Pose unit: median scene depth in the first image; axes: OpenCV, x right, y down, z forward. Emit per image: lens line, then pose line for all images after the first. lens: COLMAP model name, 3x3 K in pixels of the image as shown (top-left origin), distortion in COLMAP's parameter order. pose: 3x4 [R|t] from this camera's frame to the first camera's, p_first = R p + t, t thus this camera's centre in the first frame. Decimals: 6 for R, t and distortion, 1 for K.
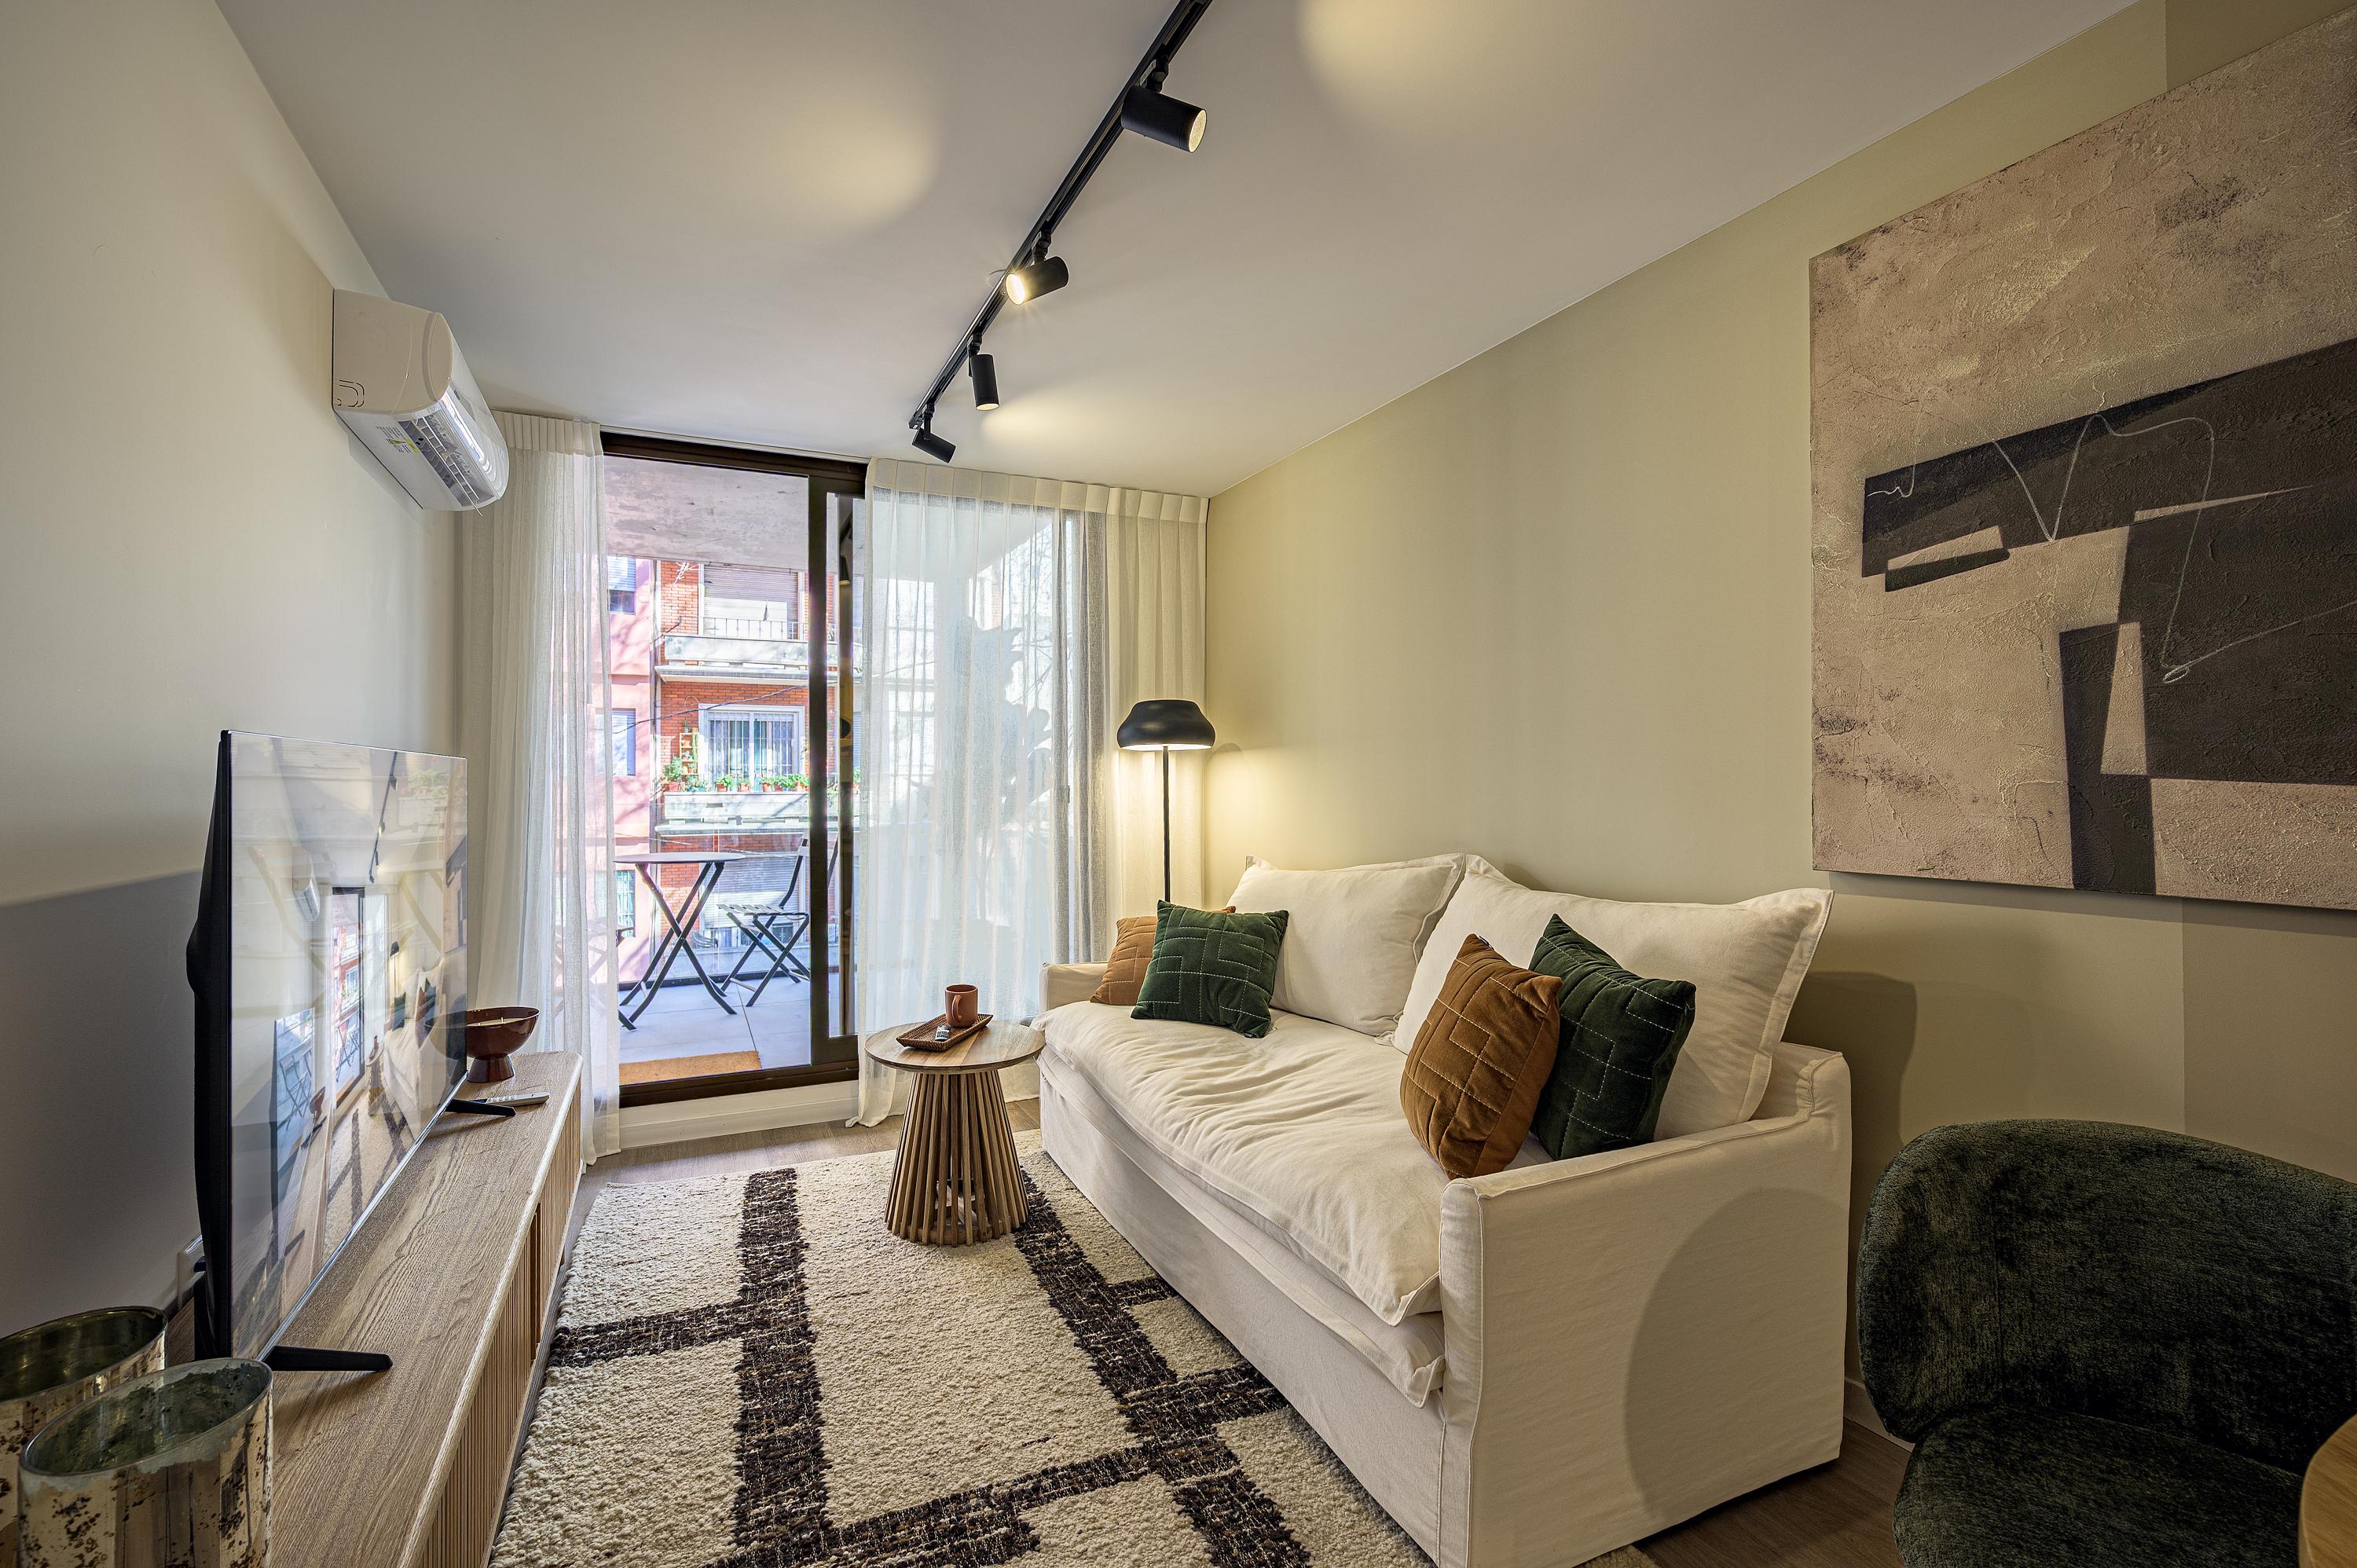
lens RADIAL K [[963.9, 0, 1140.7], [0, 963.9, 774.0], [0, 0, 1]] dist [-0.000382, -0.000090]
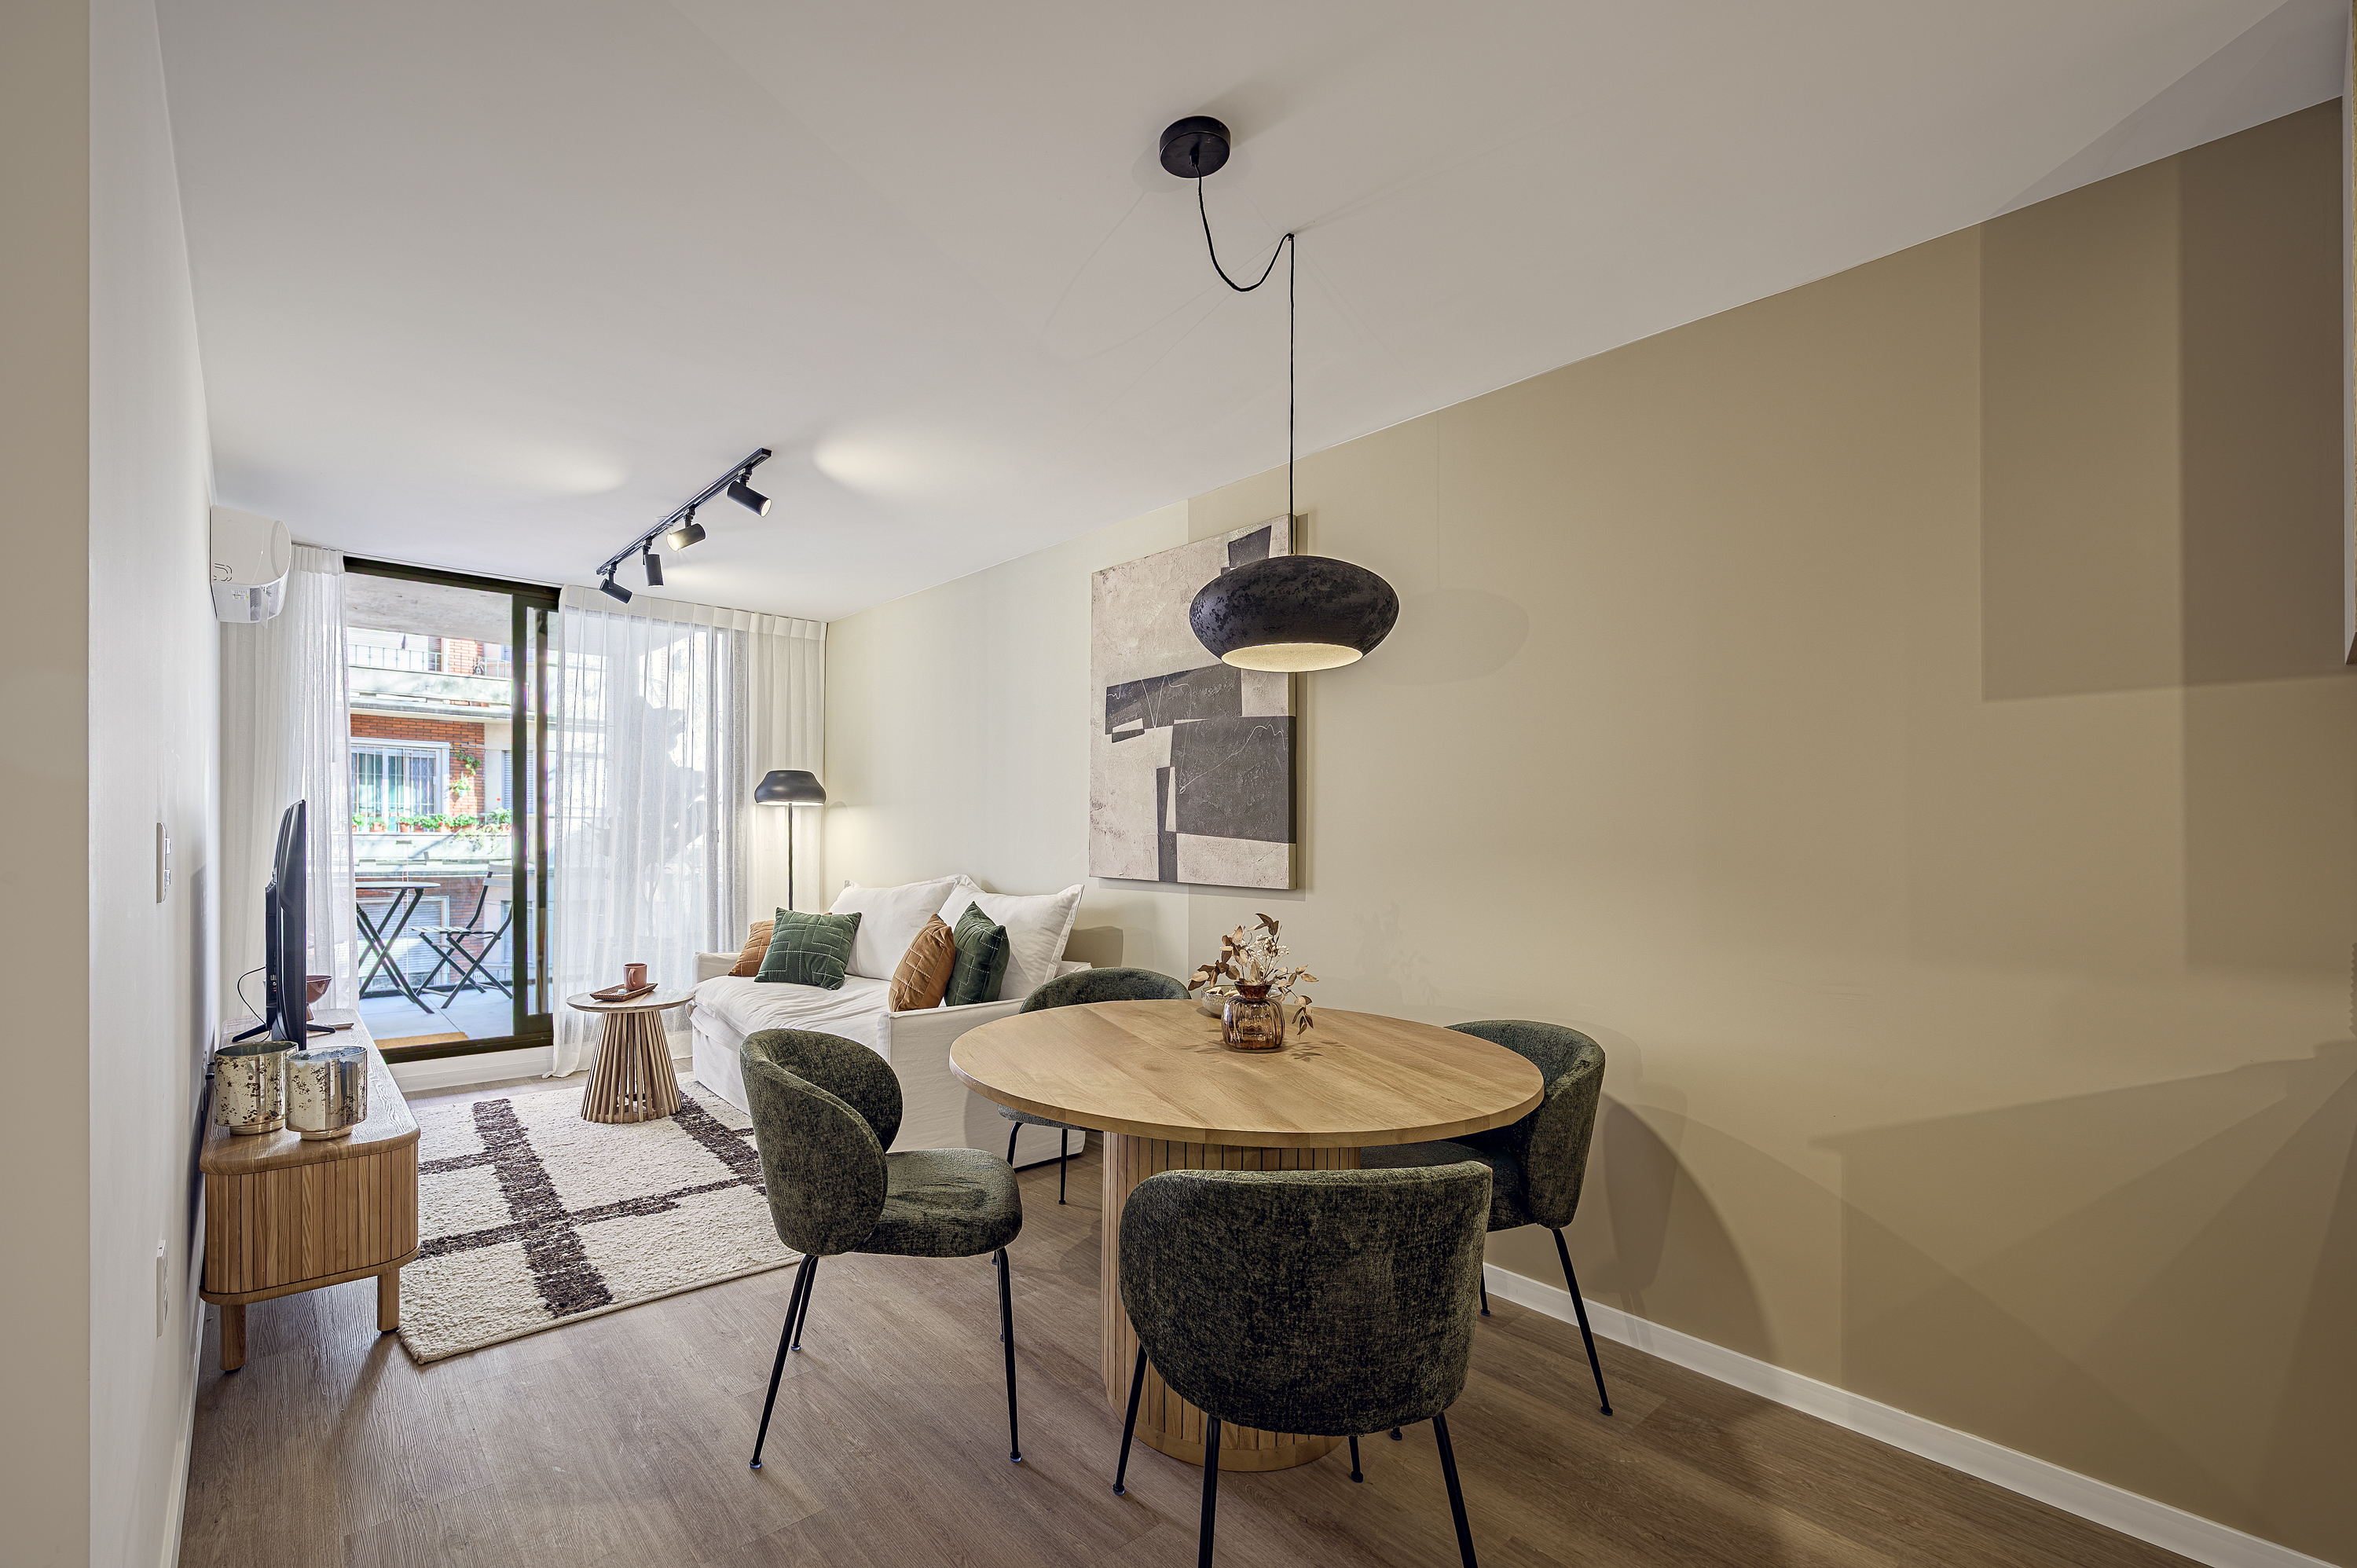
lens RADIAL K [[985.8, 0, 1057.6], [0, 985.8, 854.2], [0, 0, 1]] dist [-0.000342, -0.000084]
pose [[0.973760, 0.009514, 0.227379, 0.099535], [-0.017016, 0.999373, 0.031058, -0.006797], [-0.226941, -0.034112, 0.973311, -0.614363]]
